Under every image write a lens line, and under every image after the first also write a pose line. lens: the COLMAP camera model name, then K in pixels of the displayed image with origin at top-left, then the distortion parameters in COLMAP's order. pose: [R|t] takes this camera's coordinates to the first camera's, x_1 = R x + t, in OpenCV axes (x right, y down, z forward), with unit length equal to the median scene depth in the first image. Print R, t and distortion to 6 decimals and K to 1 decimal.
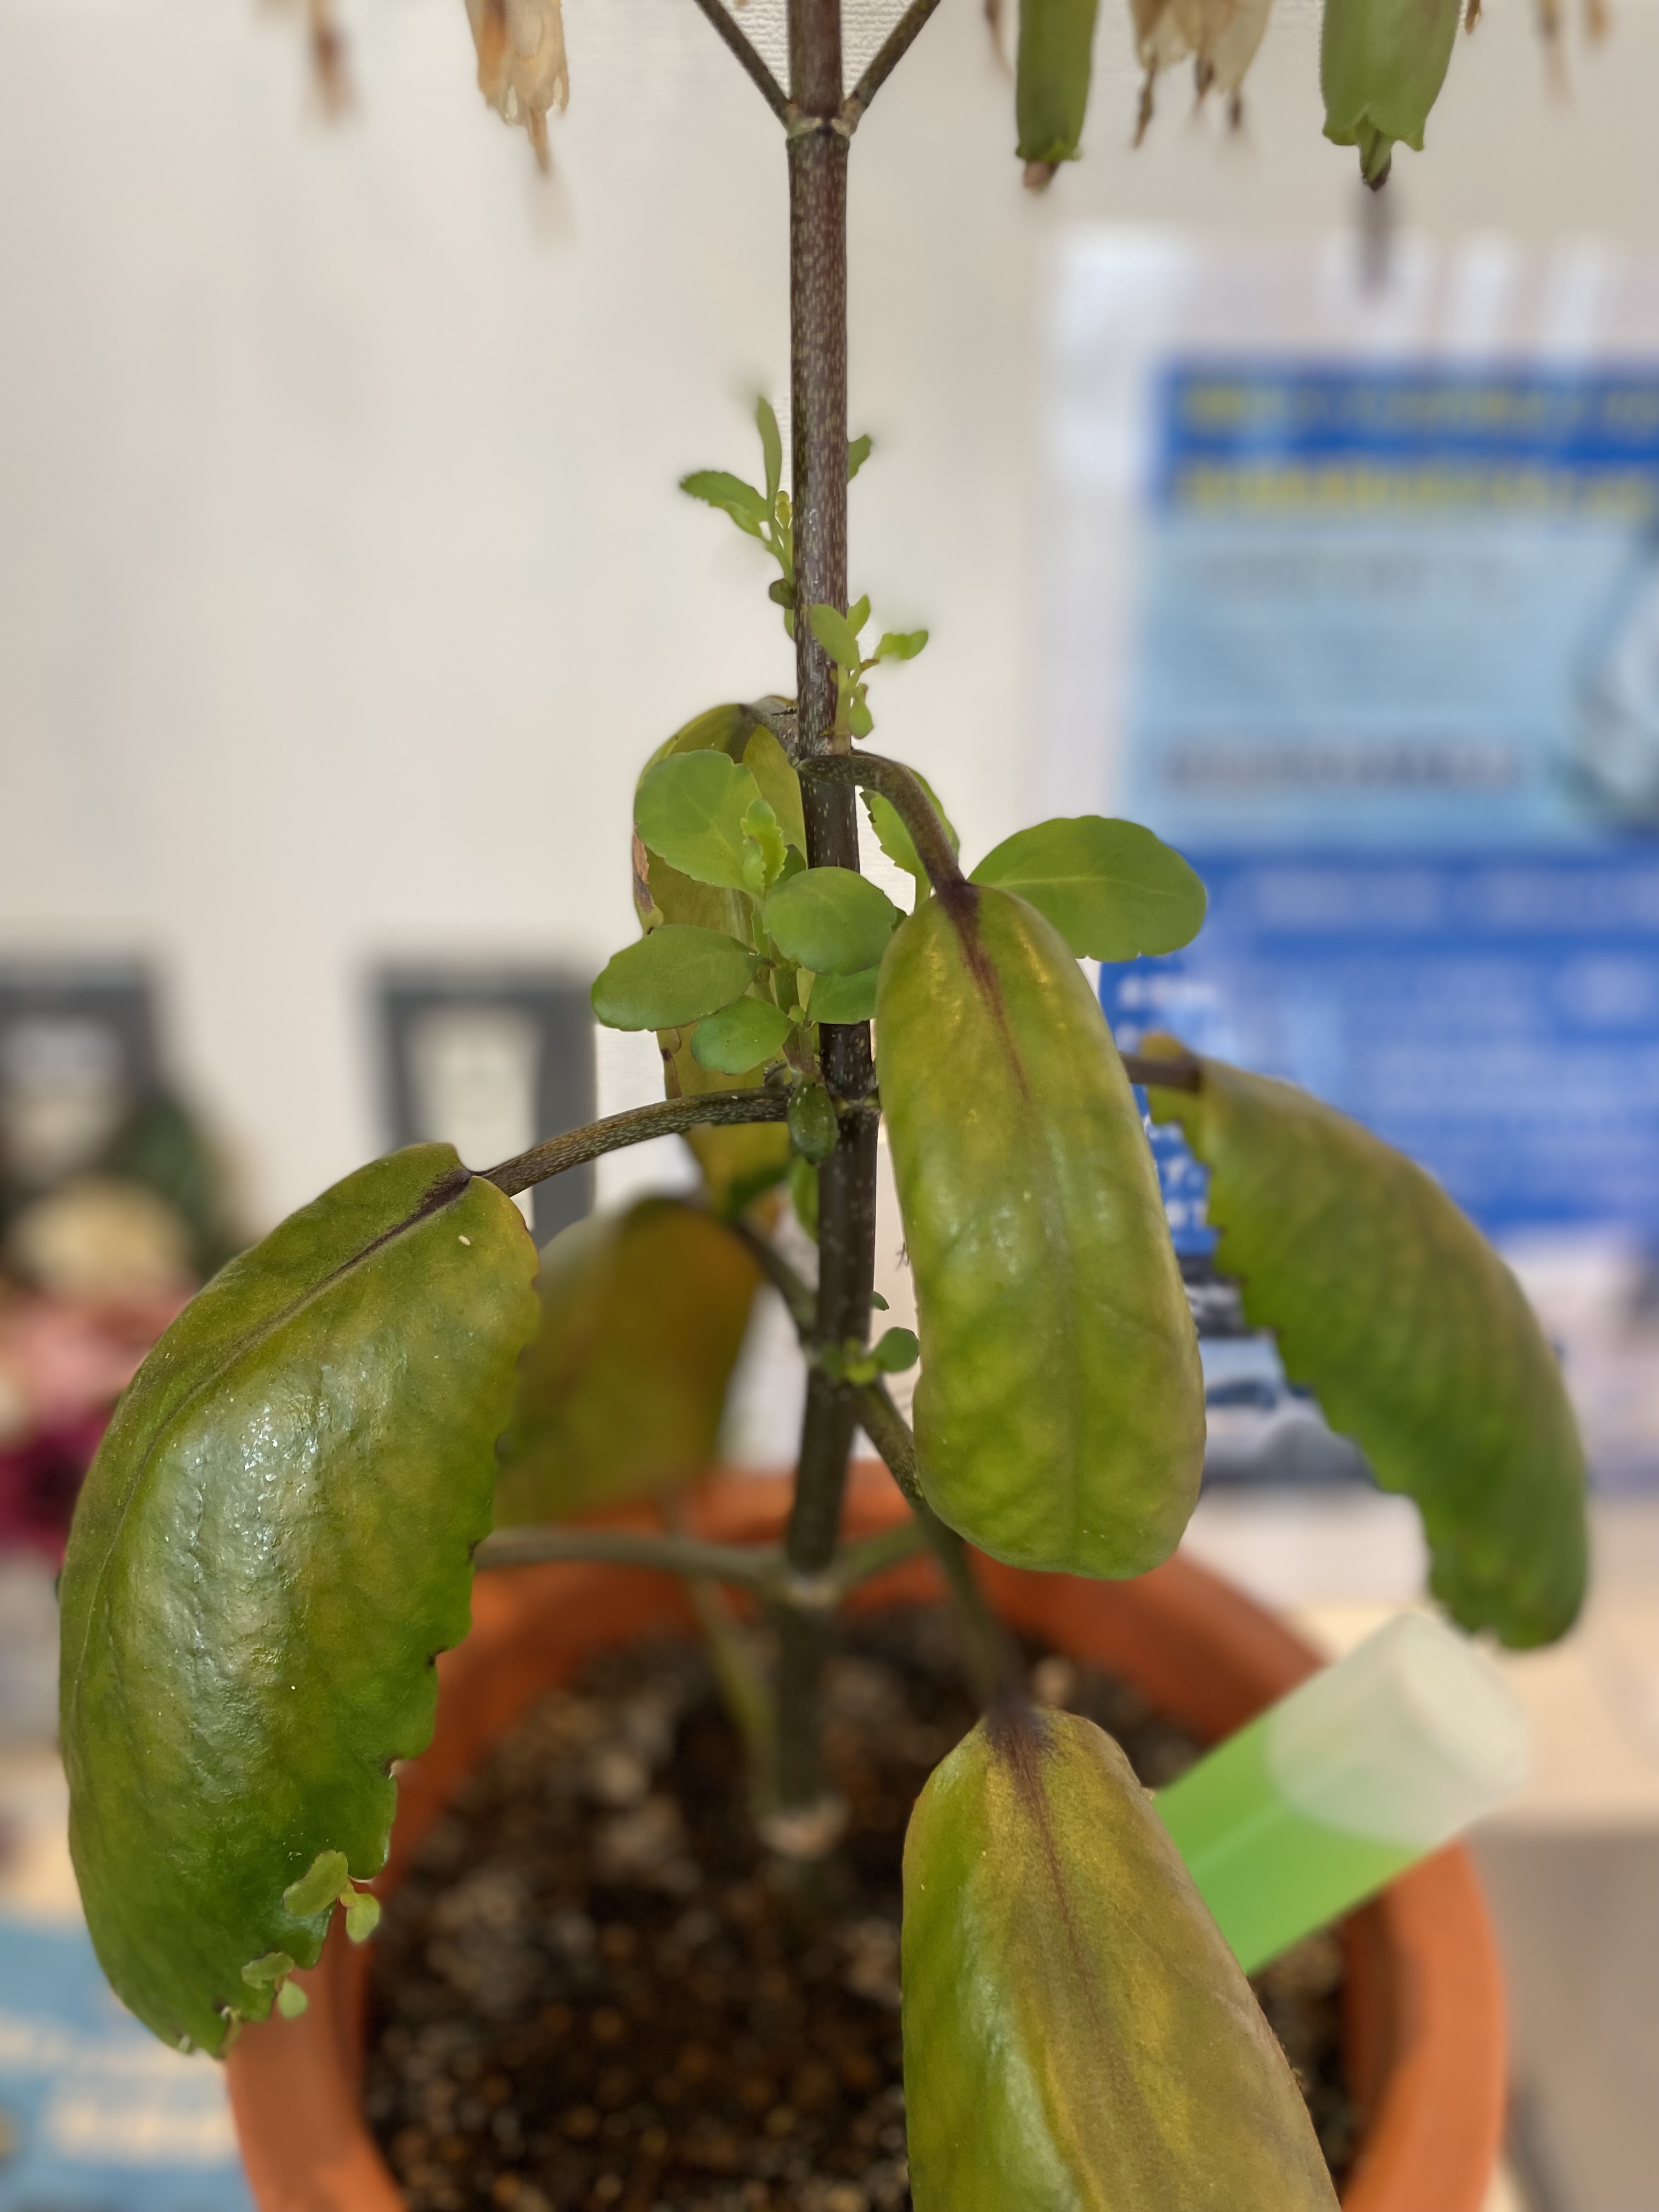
lens RADIAL K [[1753.0, 0, 829.5], [0, 1753.0, 1106.0], [0, 0, 1]] dist [0.054856, -0.084612]
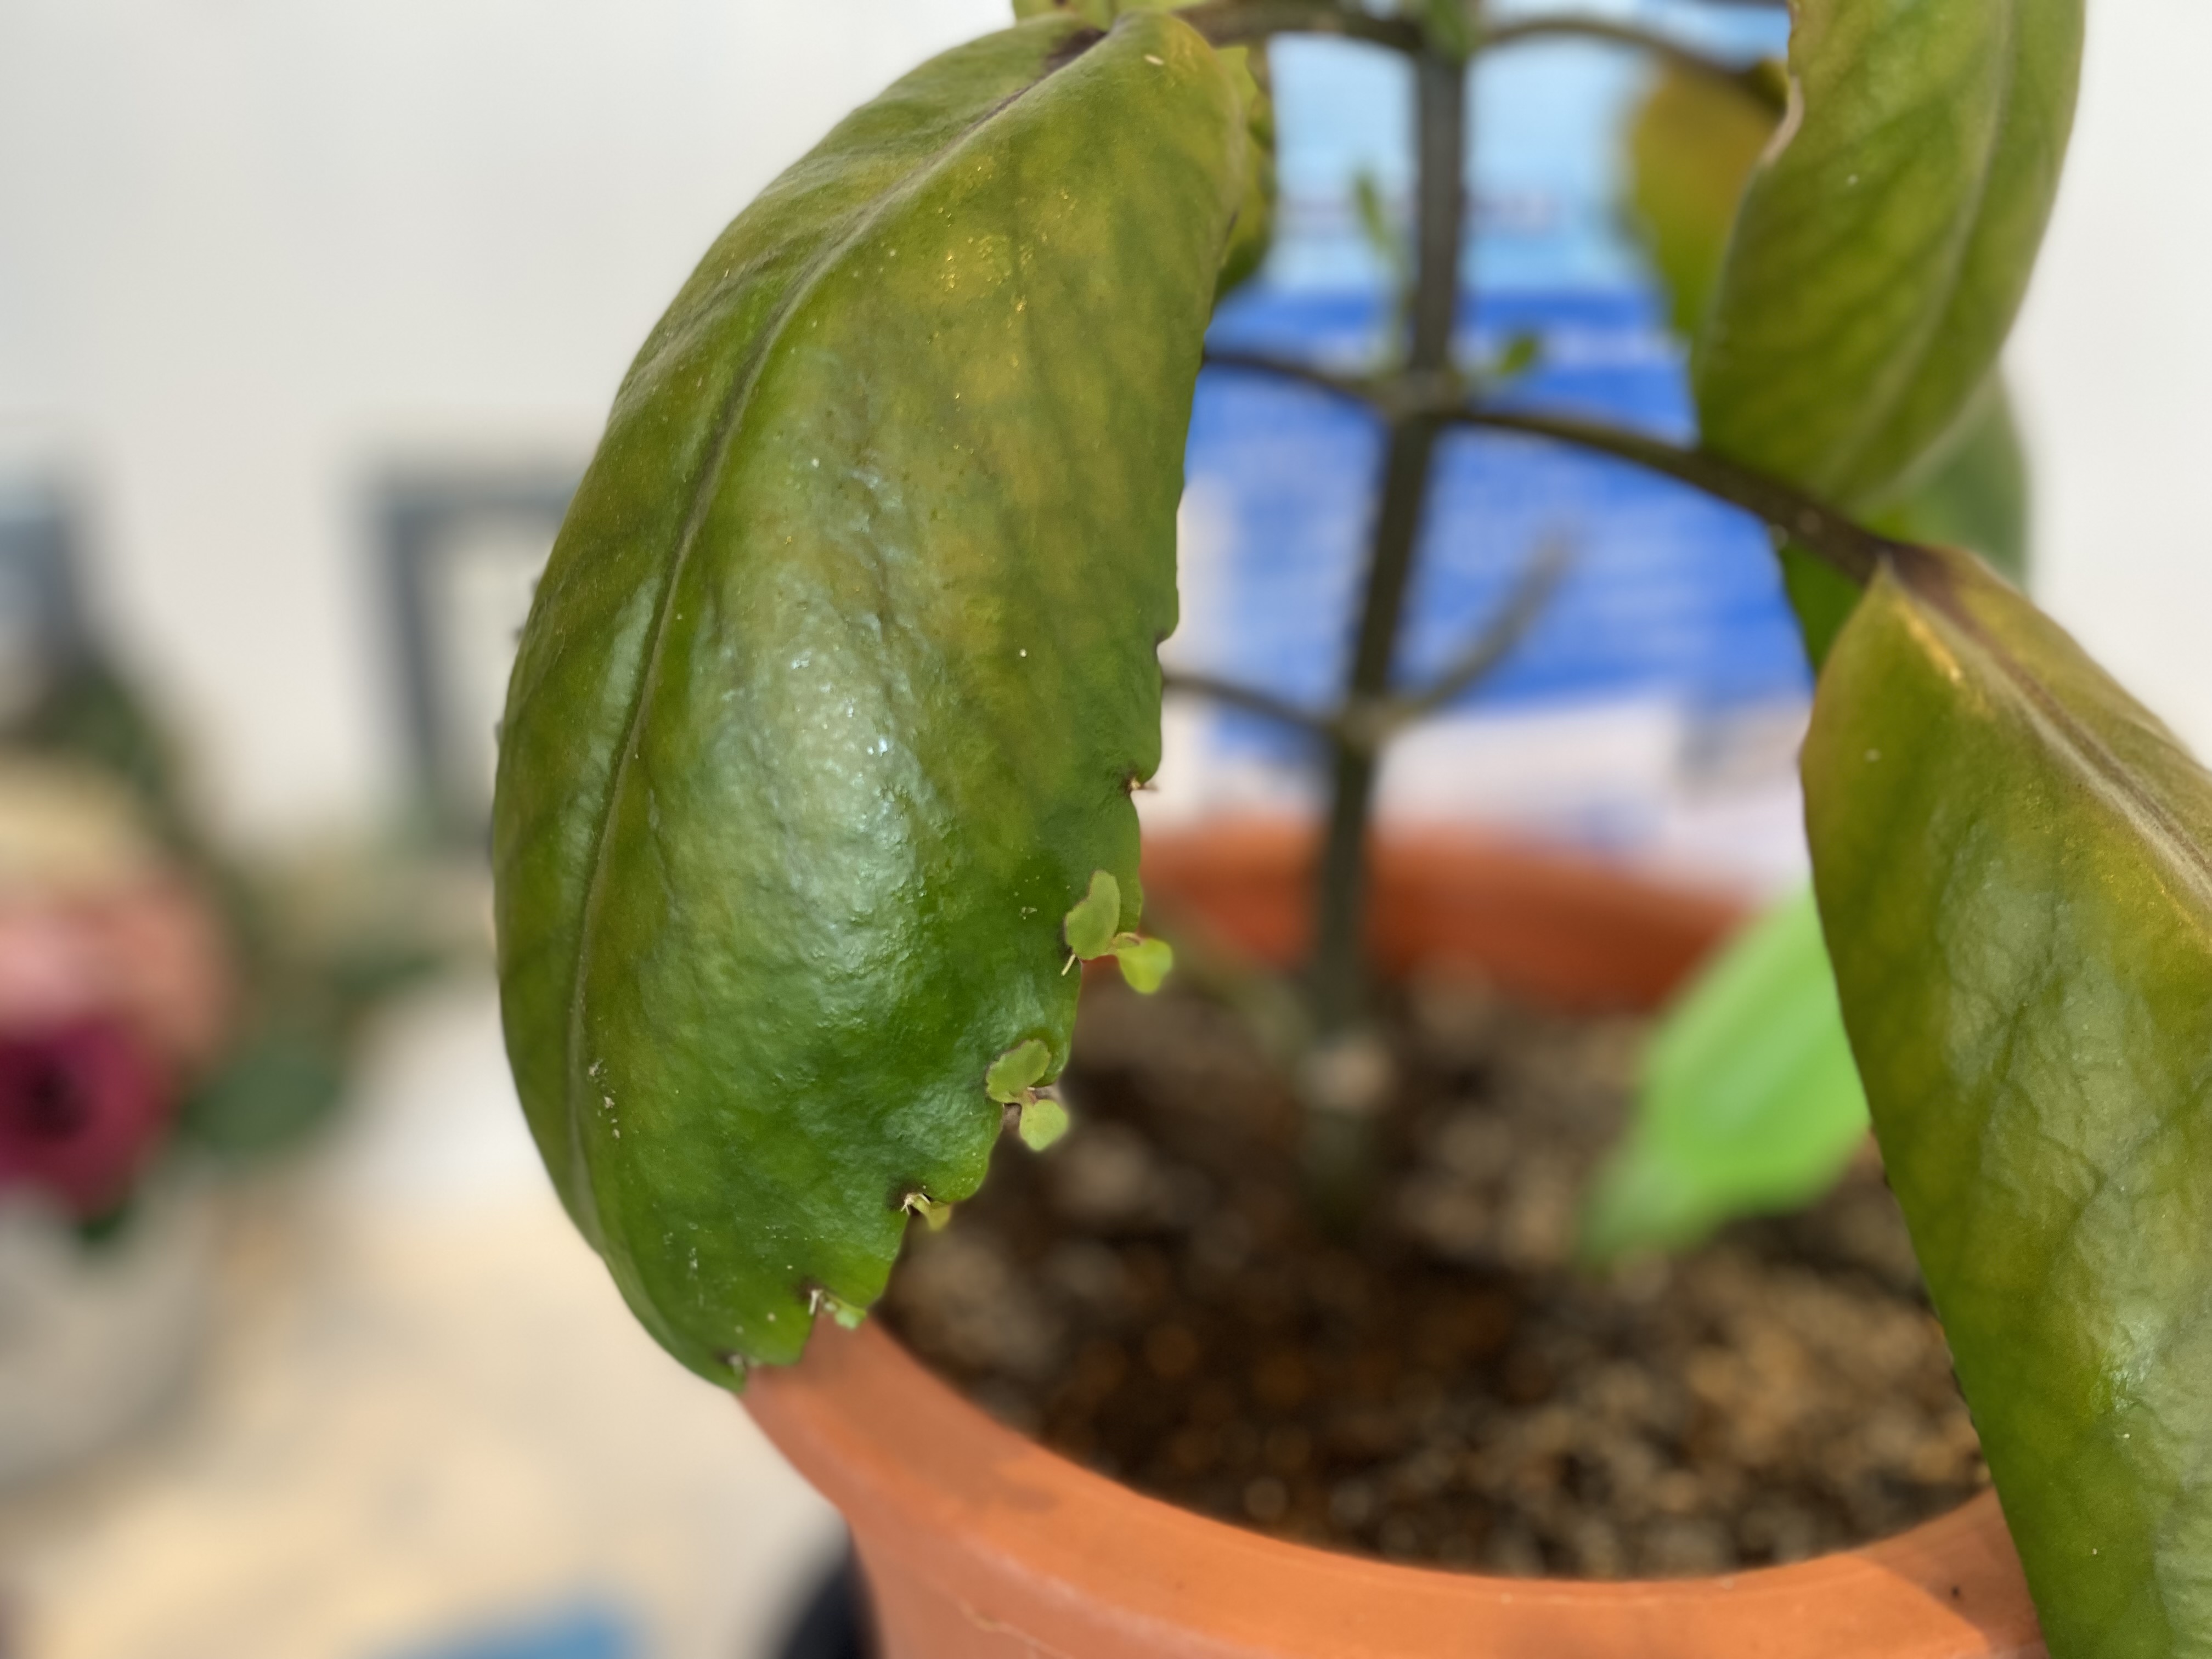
lens RADIAL K [[1753.0, 0, 1106.0], [0, 1753.0, 829.5], [0, 0, 1]] dist [0.054856, -0.084612]
pose [[0.949473, -0.115644, 0.291766, -0.480626], [0.135053, 0.989713, -0.047210, 0.431753], [-0.283305, 0.084229, 0.955324, 0.308652]]
